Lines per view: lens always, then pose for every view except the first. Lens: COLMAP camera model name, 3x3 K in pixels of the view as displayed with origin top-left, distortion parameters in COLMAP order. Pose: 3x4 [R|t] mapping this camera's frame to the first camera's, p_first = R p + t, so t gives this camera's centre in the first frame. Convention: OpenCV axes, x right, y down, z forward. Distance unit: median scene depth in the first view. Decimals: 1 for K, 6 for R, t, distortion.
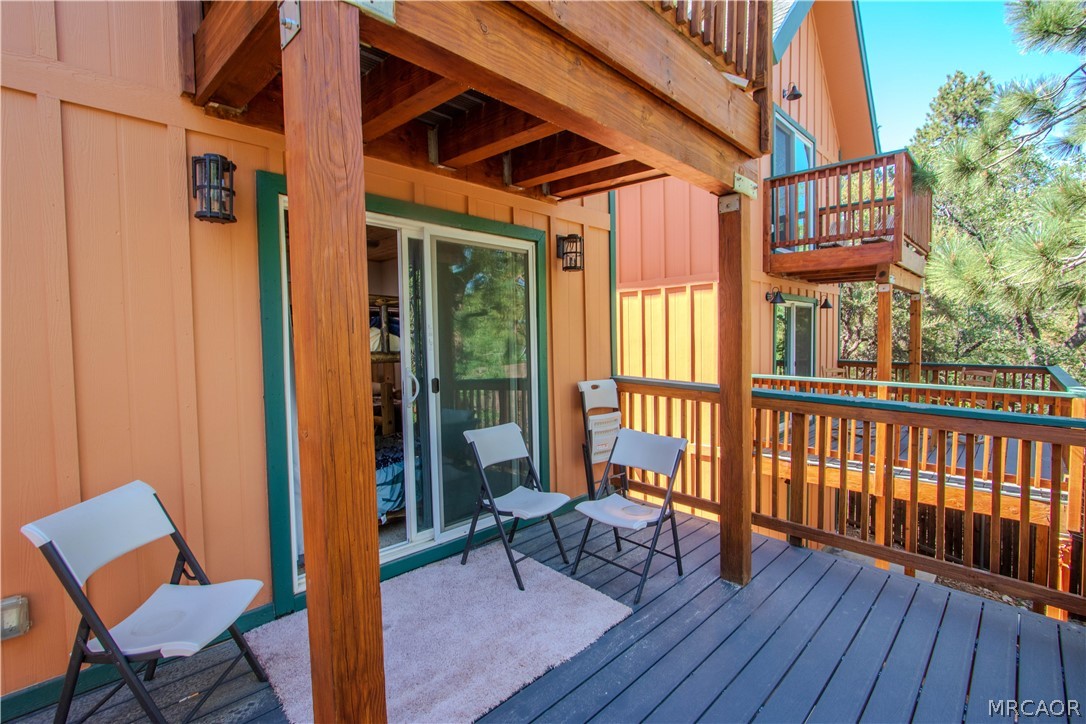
lens RADIAL K [[497.6, 0, 547.3], [0, 497.6, 361.3], [0, 0, 1]] dist [-0.014868, 0.003558]
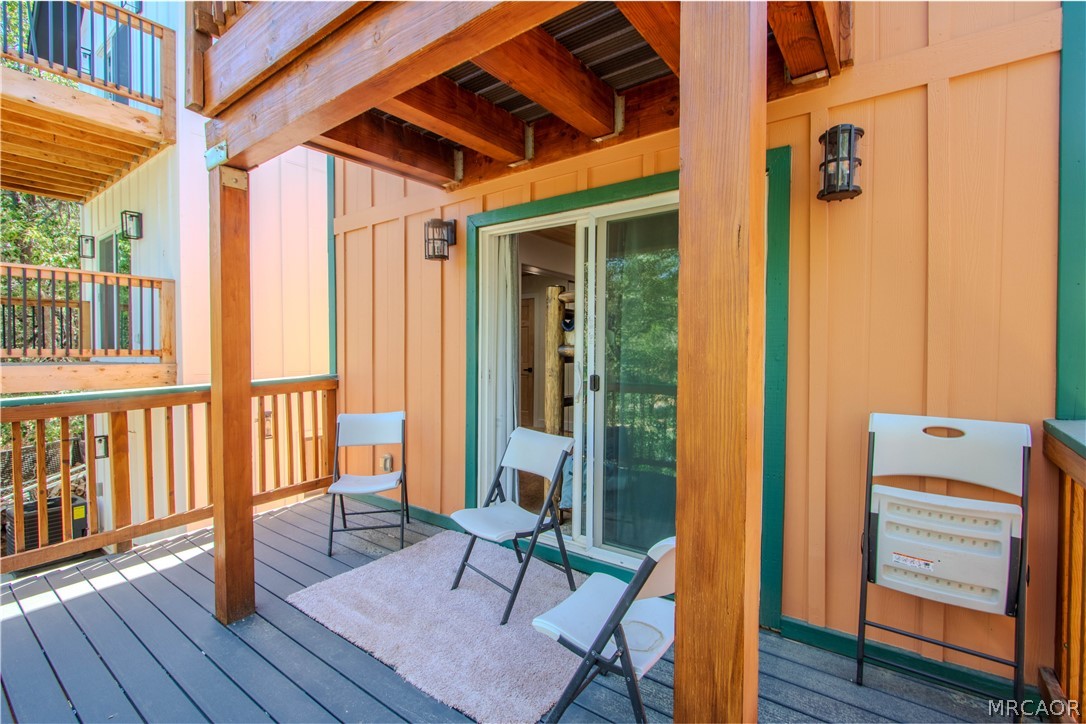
lens RADIAL K [[497.6, 0, 546.5], [0, 497.6, 368.4], [0, 0, 1]] dist [-0.014868, 0.003558]
pose [[0.114065, 0.031974, -0.992959, 0.751241], [-0.046900, 0.998541, 0.026766, 0.001103], [0.992366, 0.043516, 0.115398, 0.894316]]
